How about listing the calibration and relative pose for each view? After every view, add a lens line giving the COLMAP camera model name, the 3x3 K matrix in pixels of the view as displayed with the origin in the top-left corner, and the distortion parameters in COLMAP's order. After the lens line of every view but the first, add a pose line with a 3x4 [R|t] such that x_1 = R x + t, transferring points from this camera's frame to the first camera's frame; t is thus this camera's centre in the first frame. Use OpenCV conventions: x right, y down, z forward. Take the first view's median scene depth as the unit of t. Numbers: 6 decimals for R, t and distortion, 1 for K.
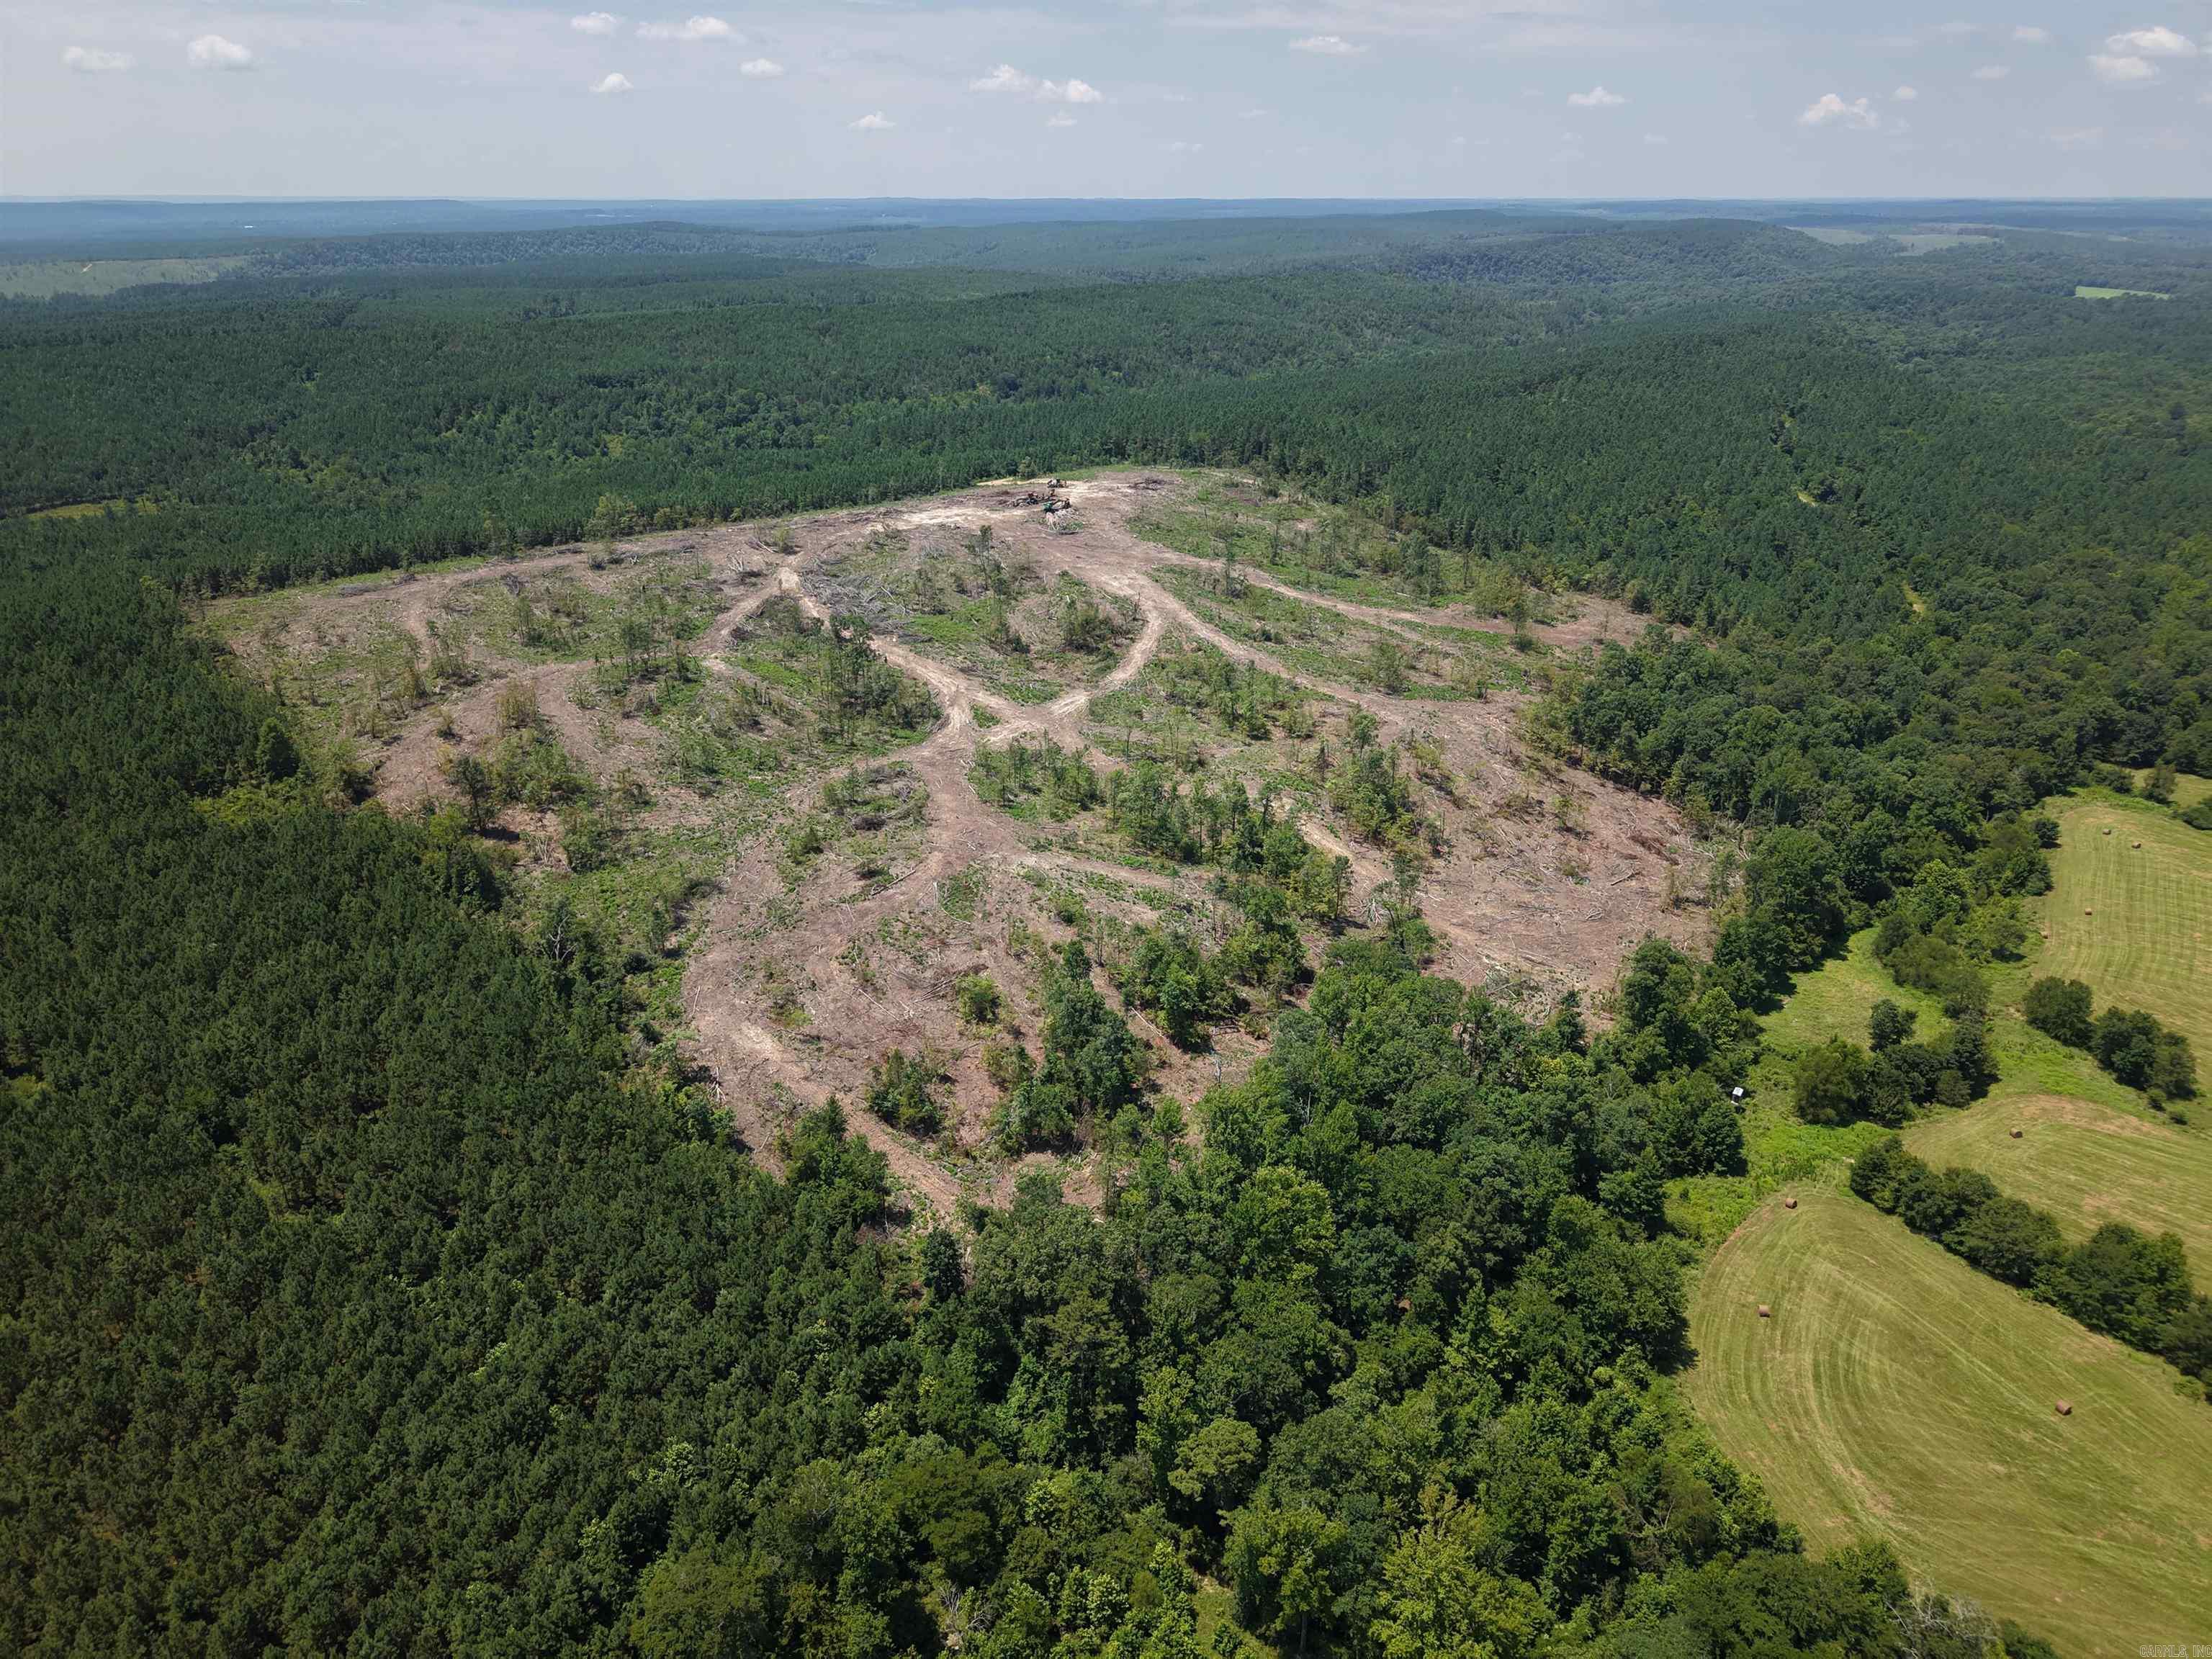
lens RADIAL K [[1528.9, 0, 1106.0], [0, 1528.9, 829.5], [0, 0, 1]] dist [0.019874, -0.004685]
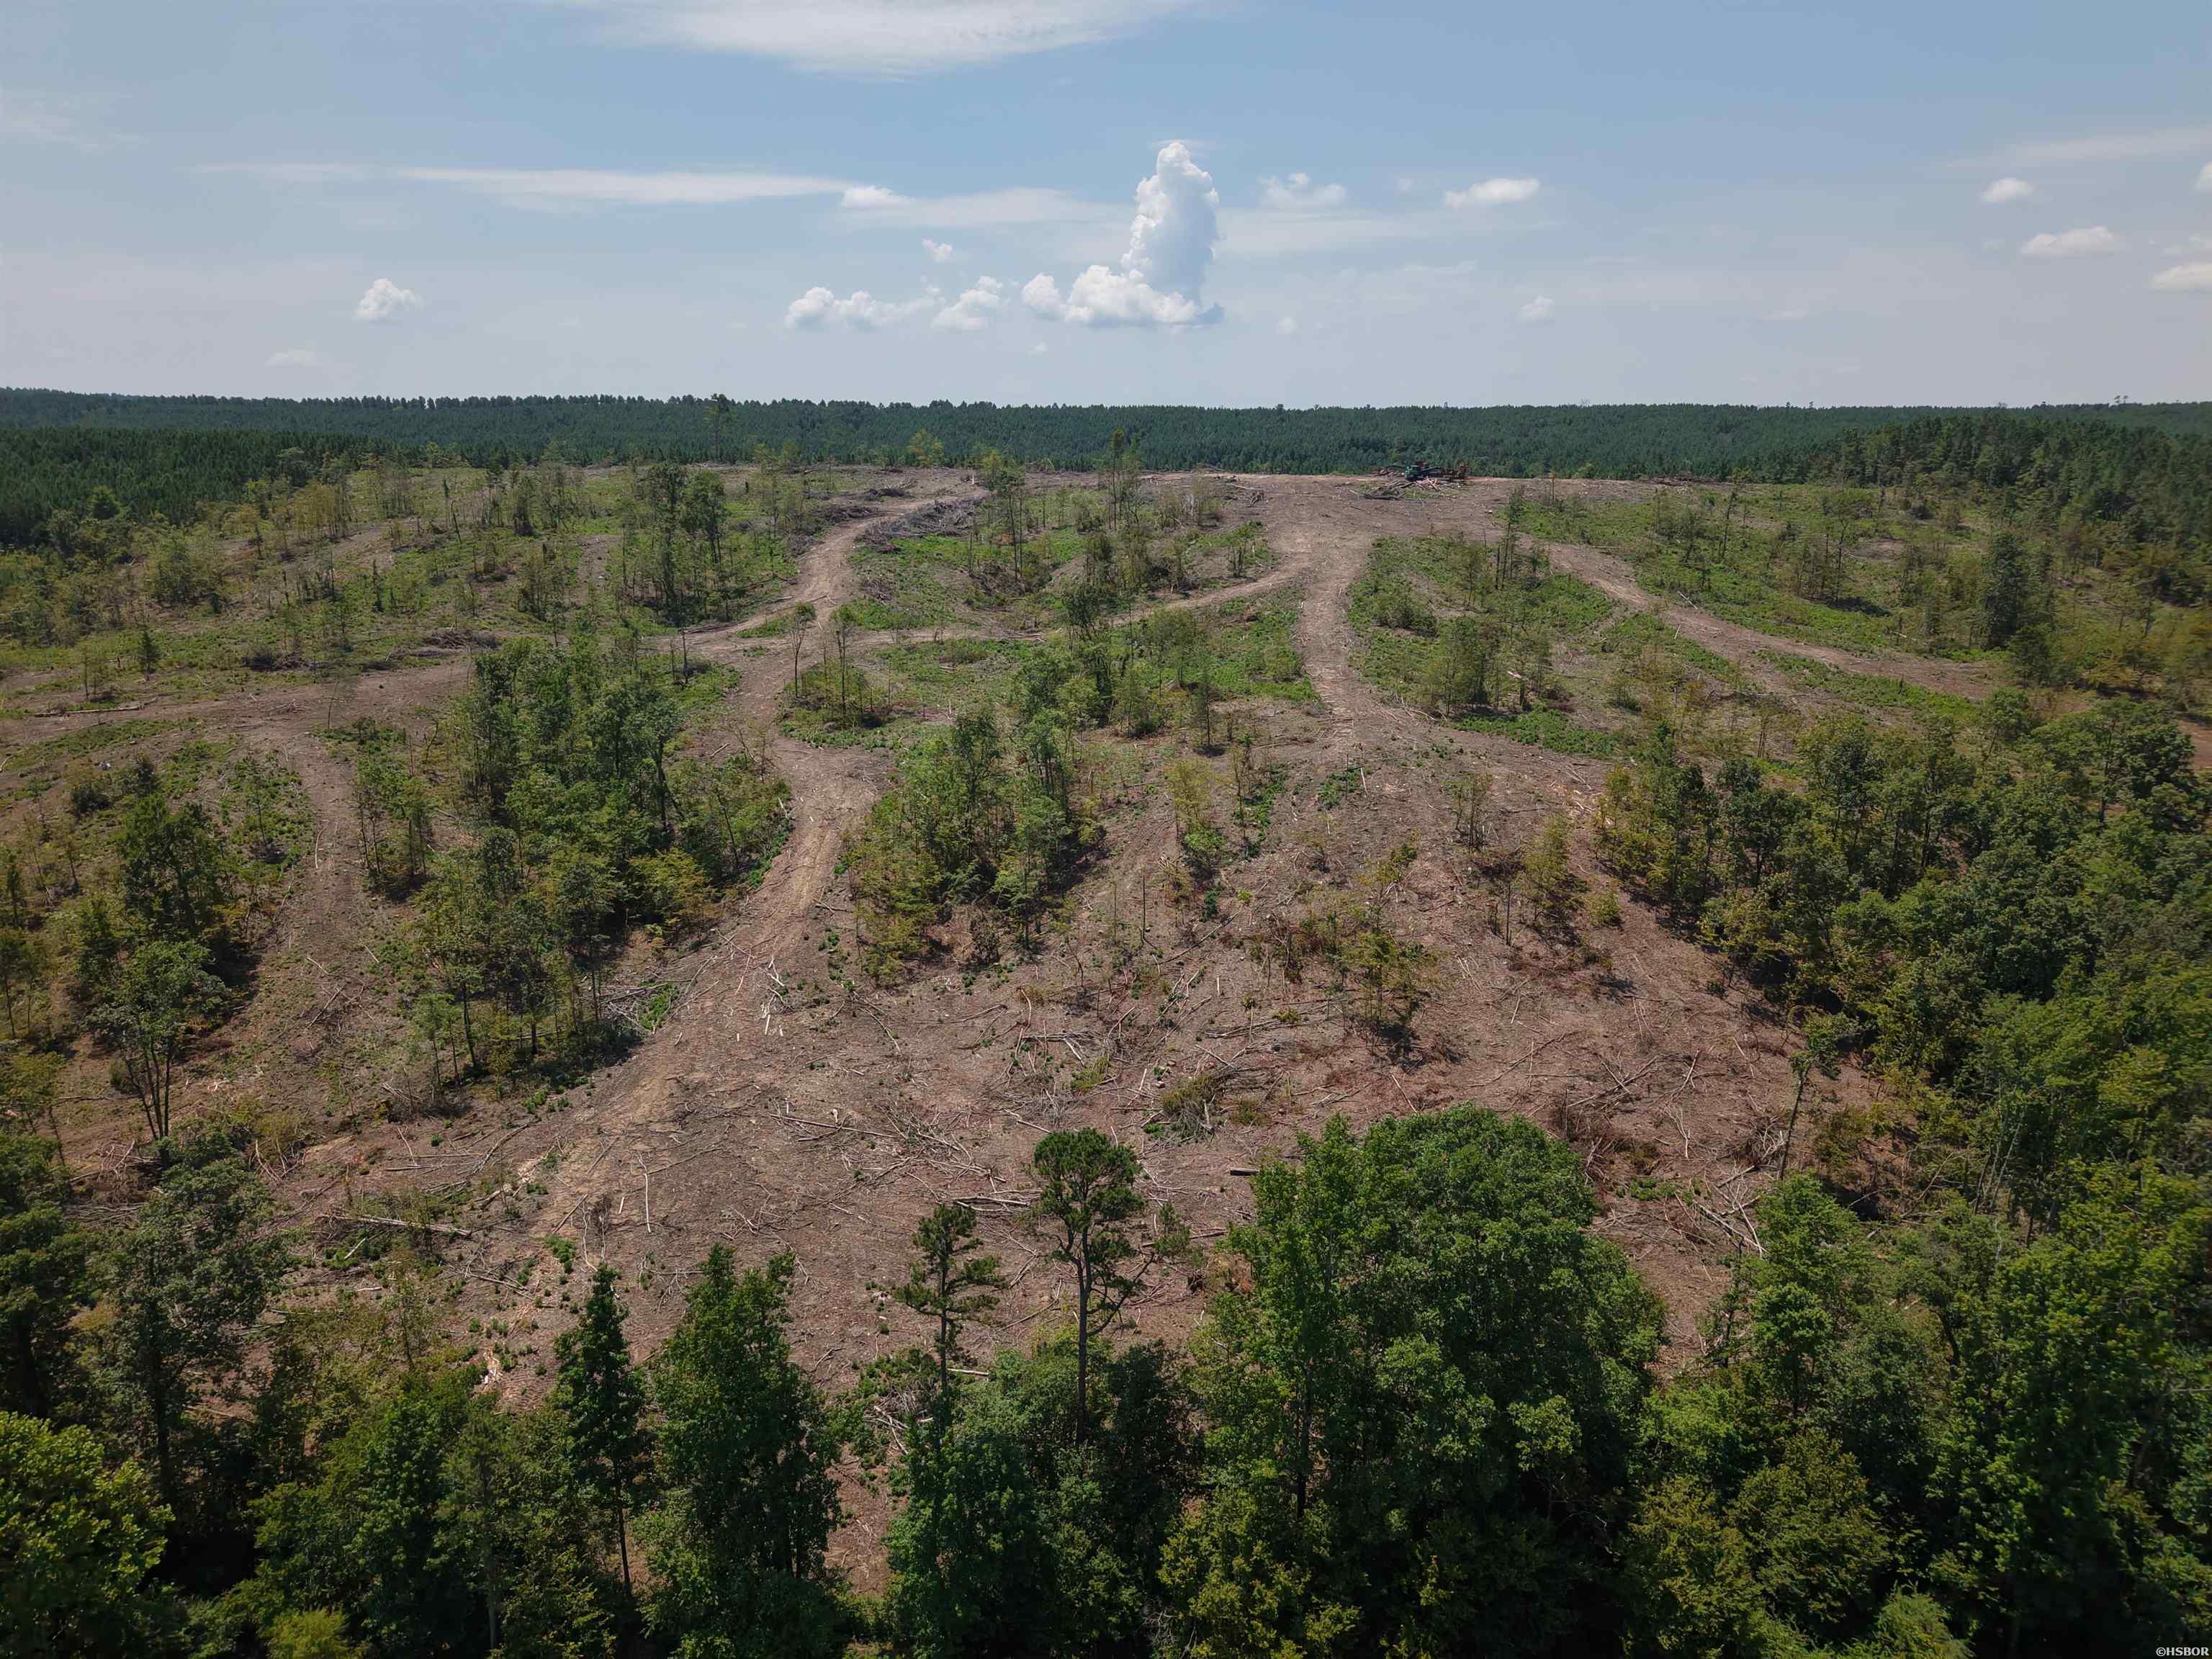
lens RADIAL K [[1432.3, 0, 1106.0], [0, 1432.3, 829.5], [0, 0, 1]] dist [-0.002531, -0.001164]
pose [[0.705233, 0.191337, -0.682668, 0.450792], [-0.279535, 0.959933, -0.019726, -0.019444], [0.651542, 0.204741, 0.730462, 0.665076]]
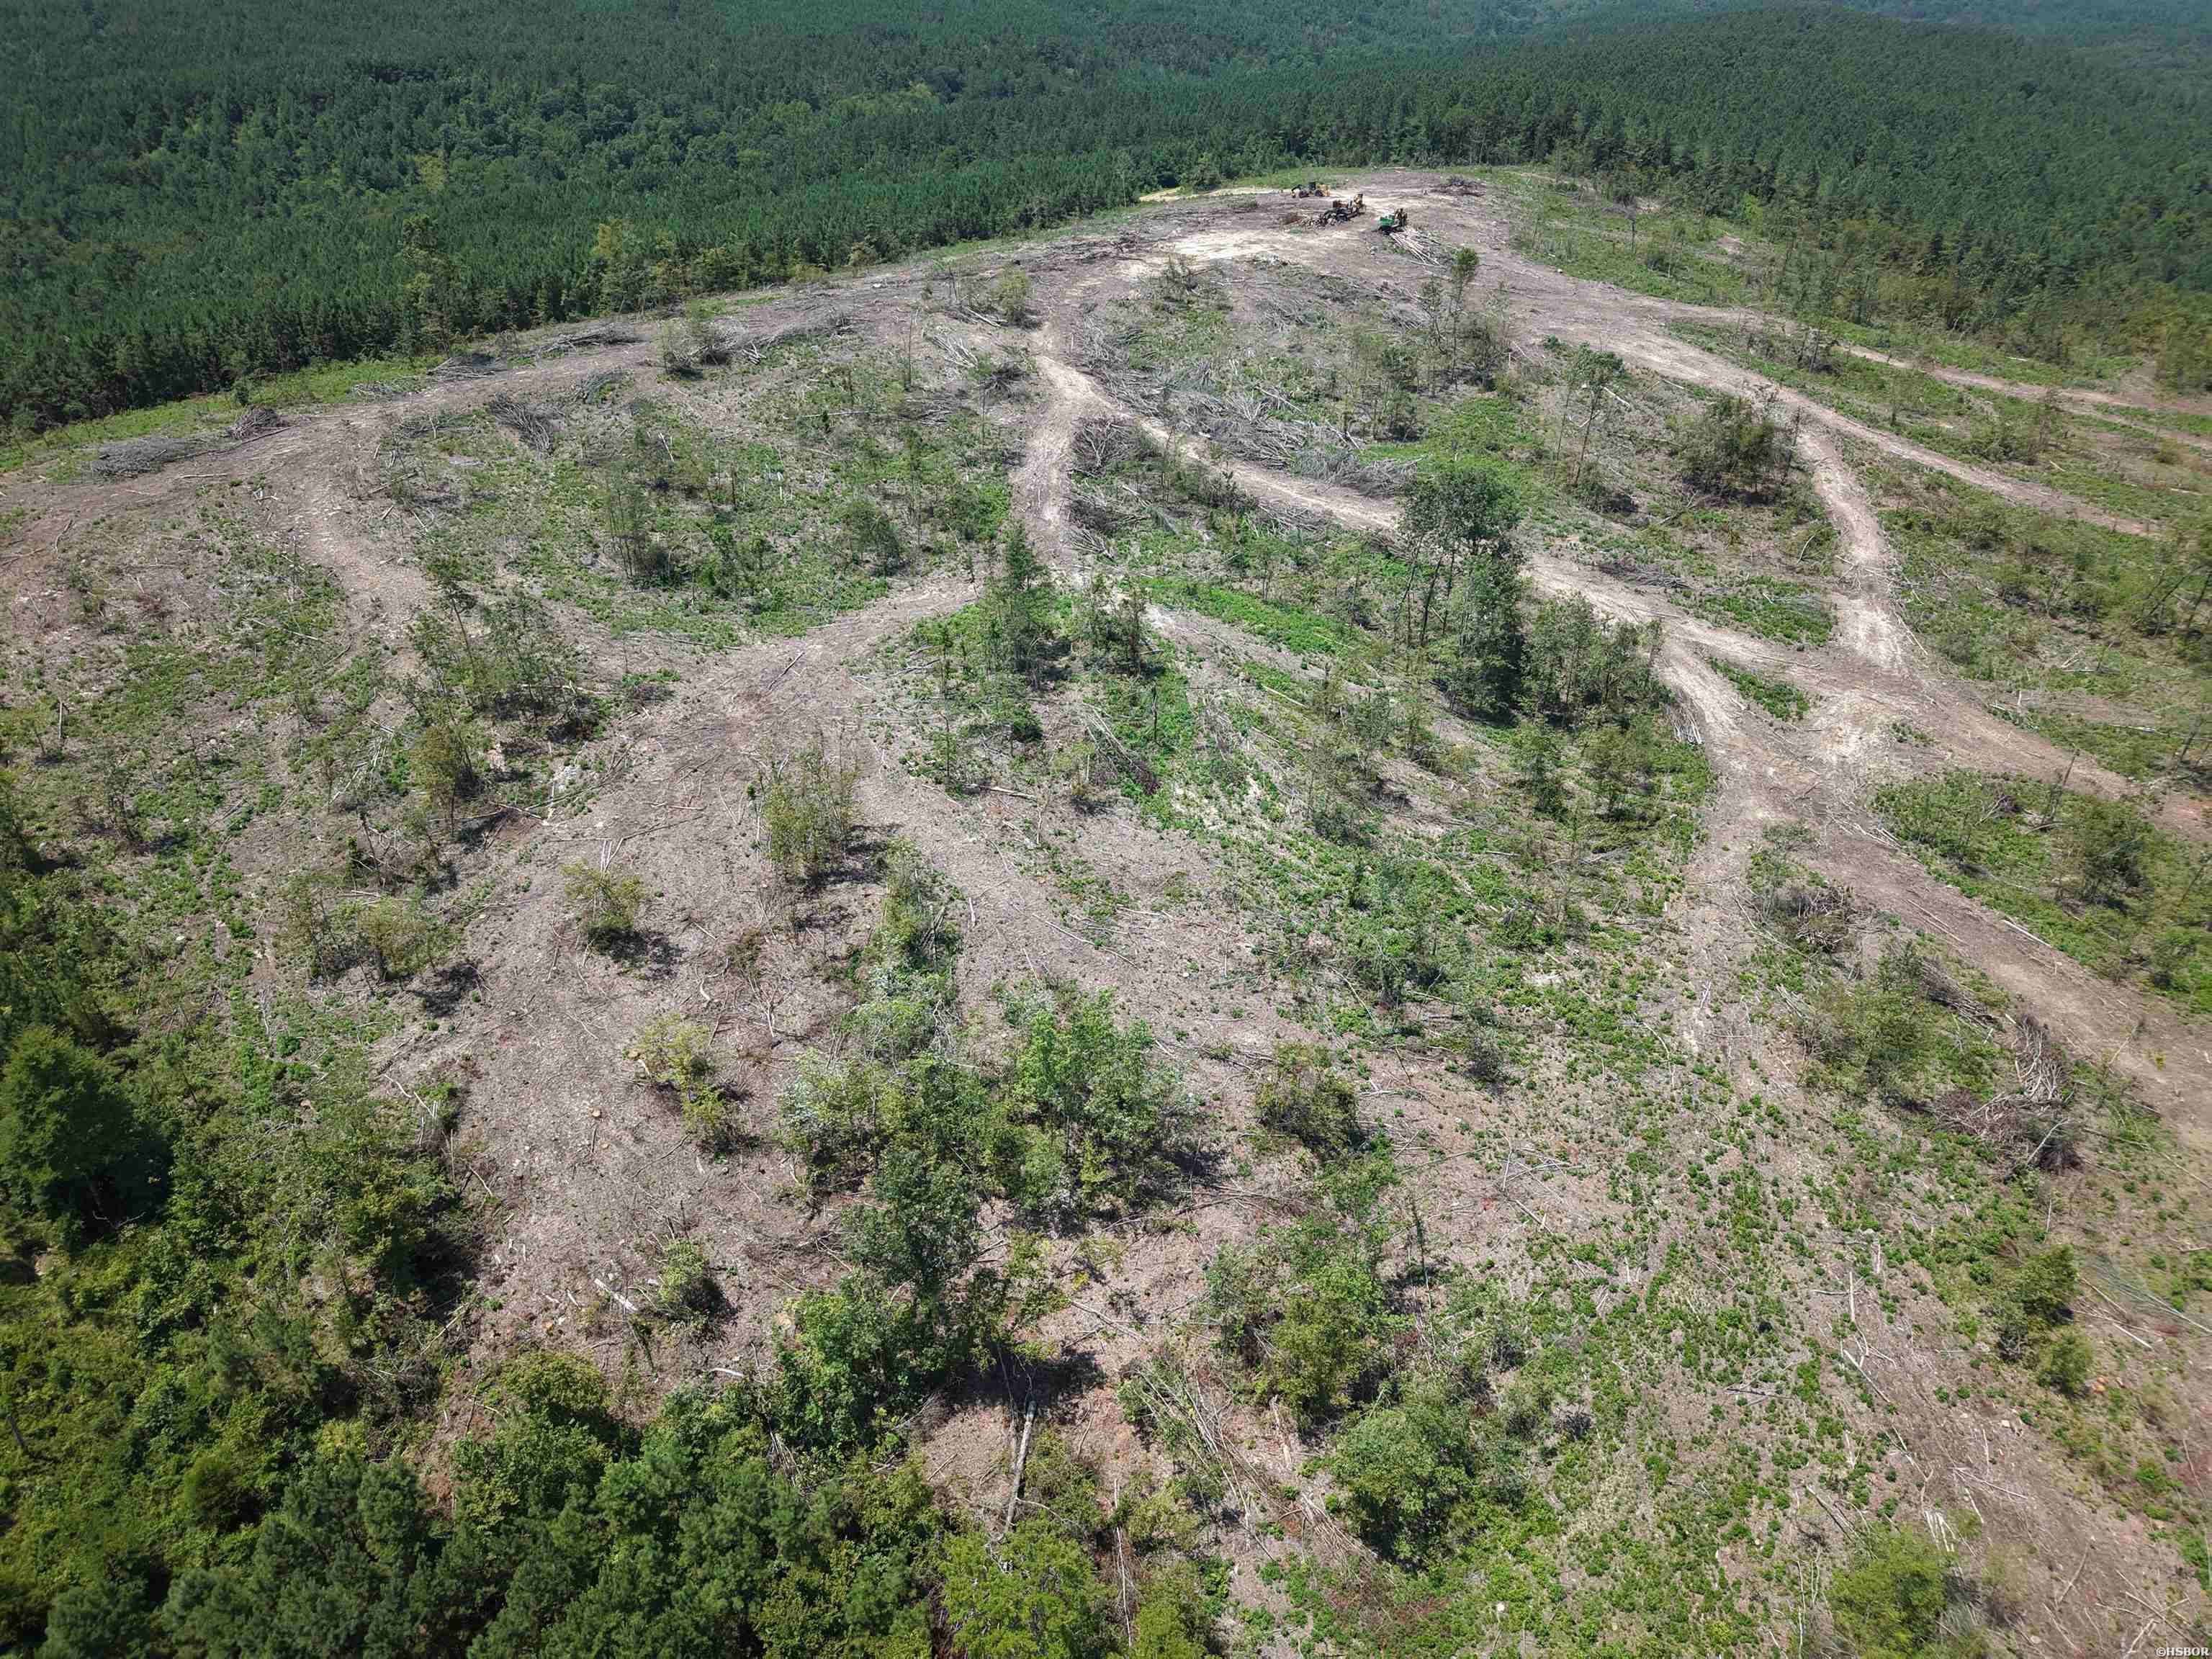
lens RADIAL K [[1528.9, 0, 1106.0], [0, 1528.9, 829.5], [0, 0, 1]] dist [0.019874, -0.004685]
pose [[0.985626, -0.087162, 0.144718, -0.329897], [0.065948, 0.987171, 0.145411, -0.110084], [-0.155535, -0.133777, 0.978730, 0.595325]]
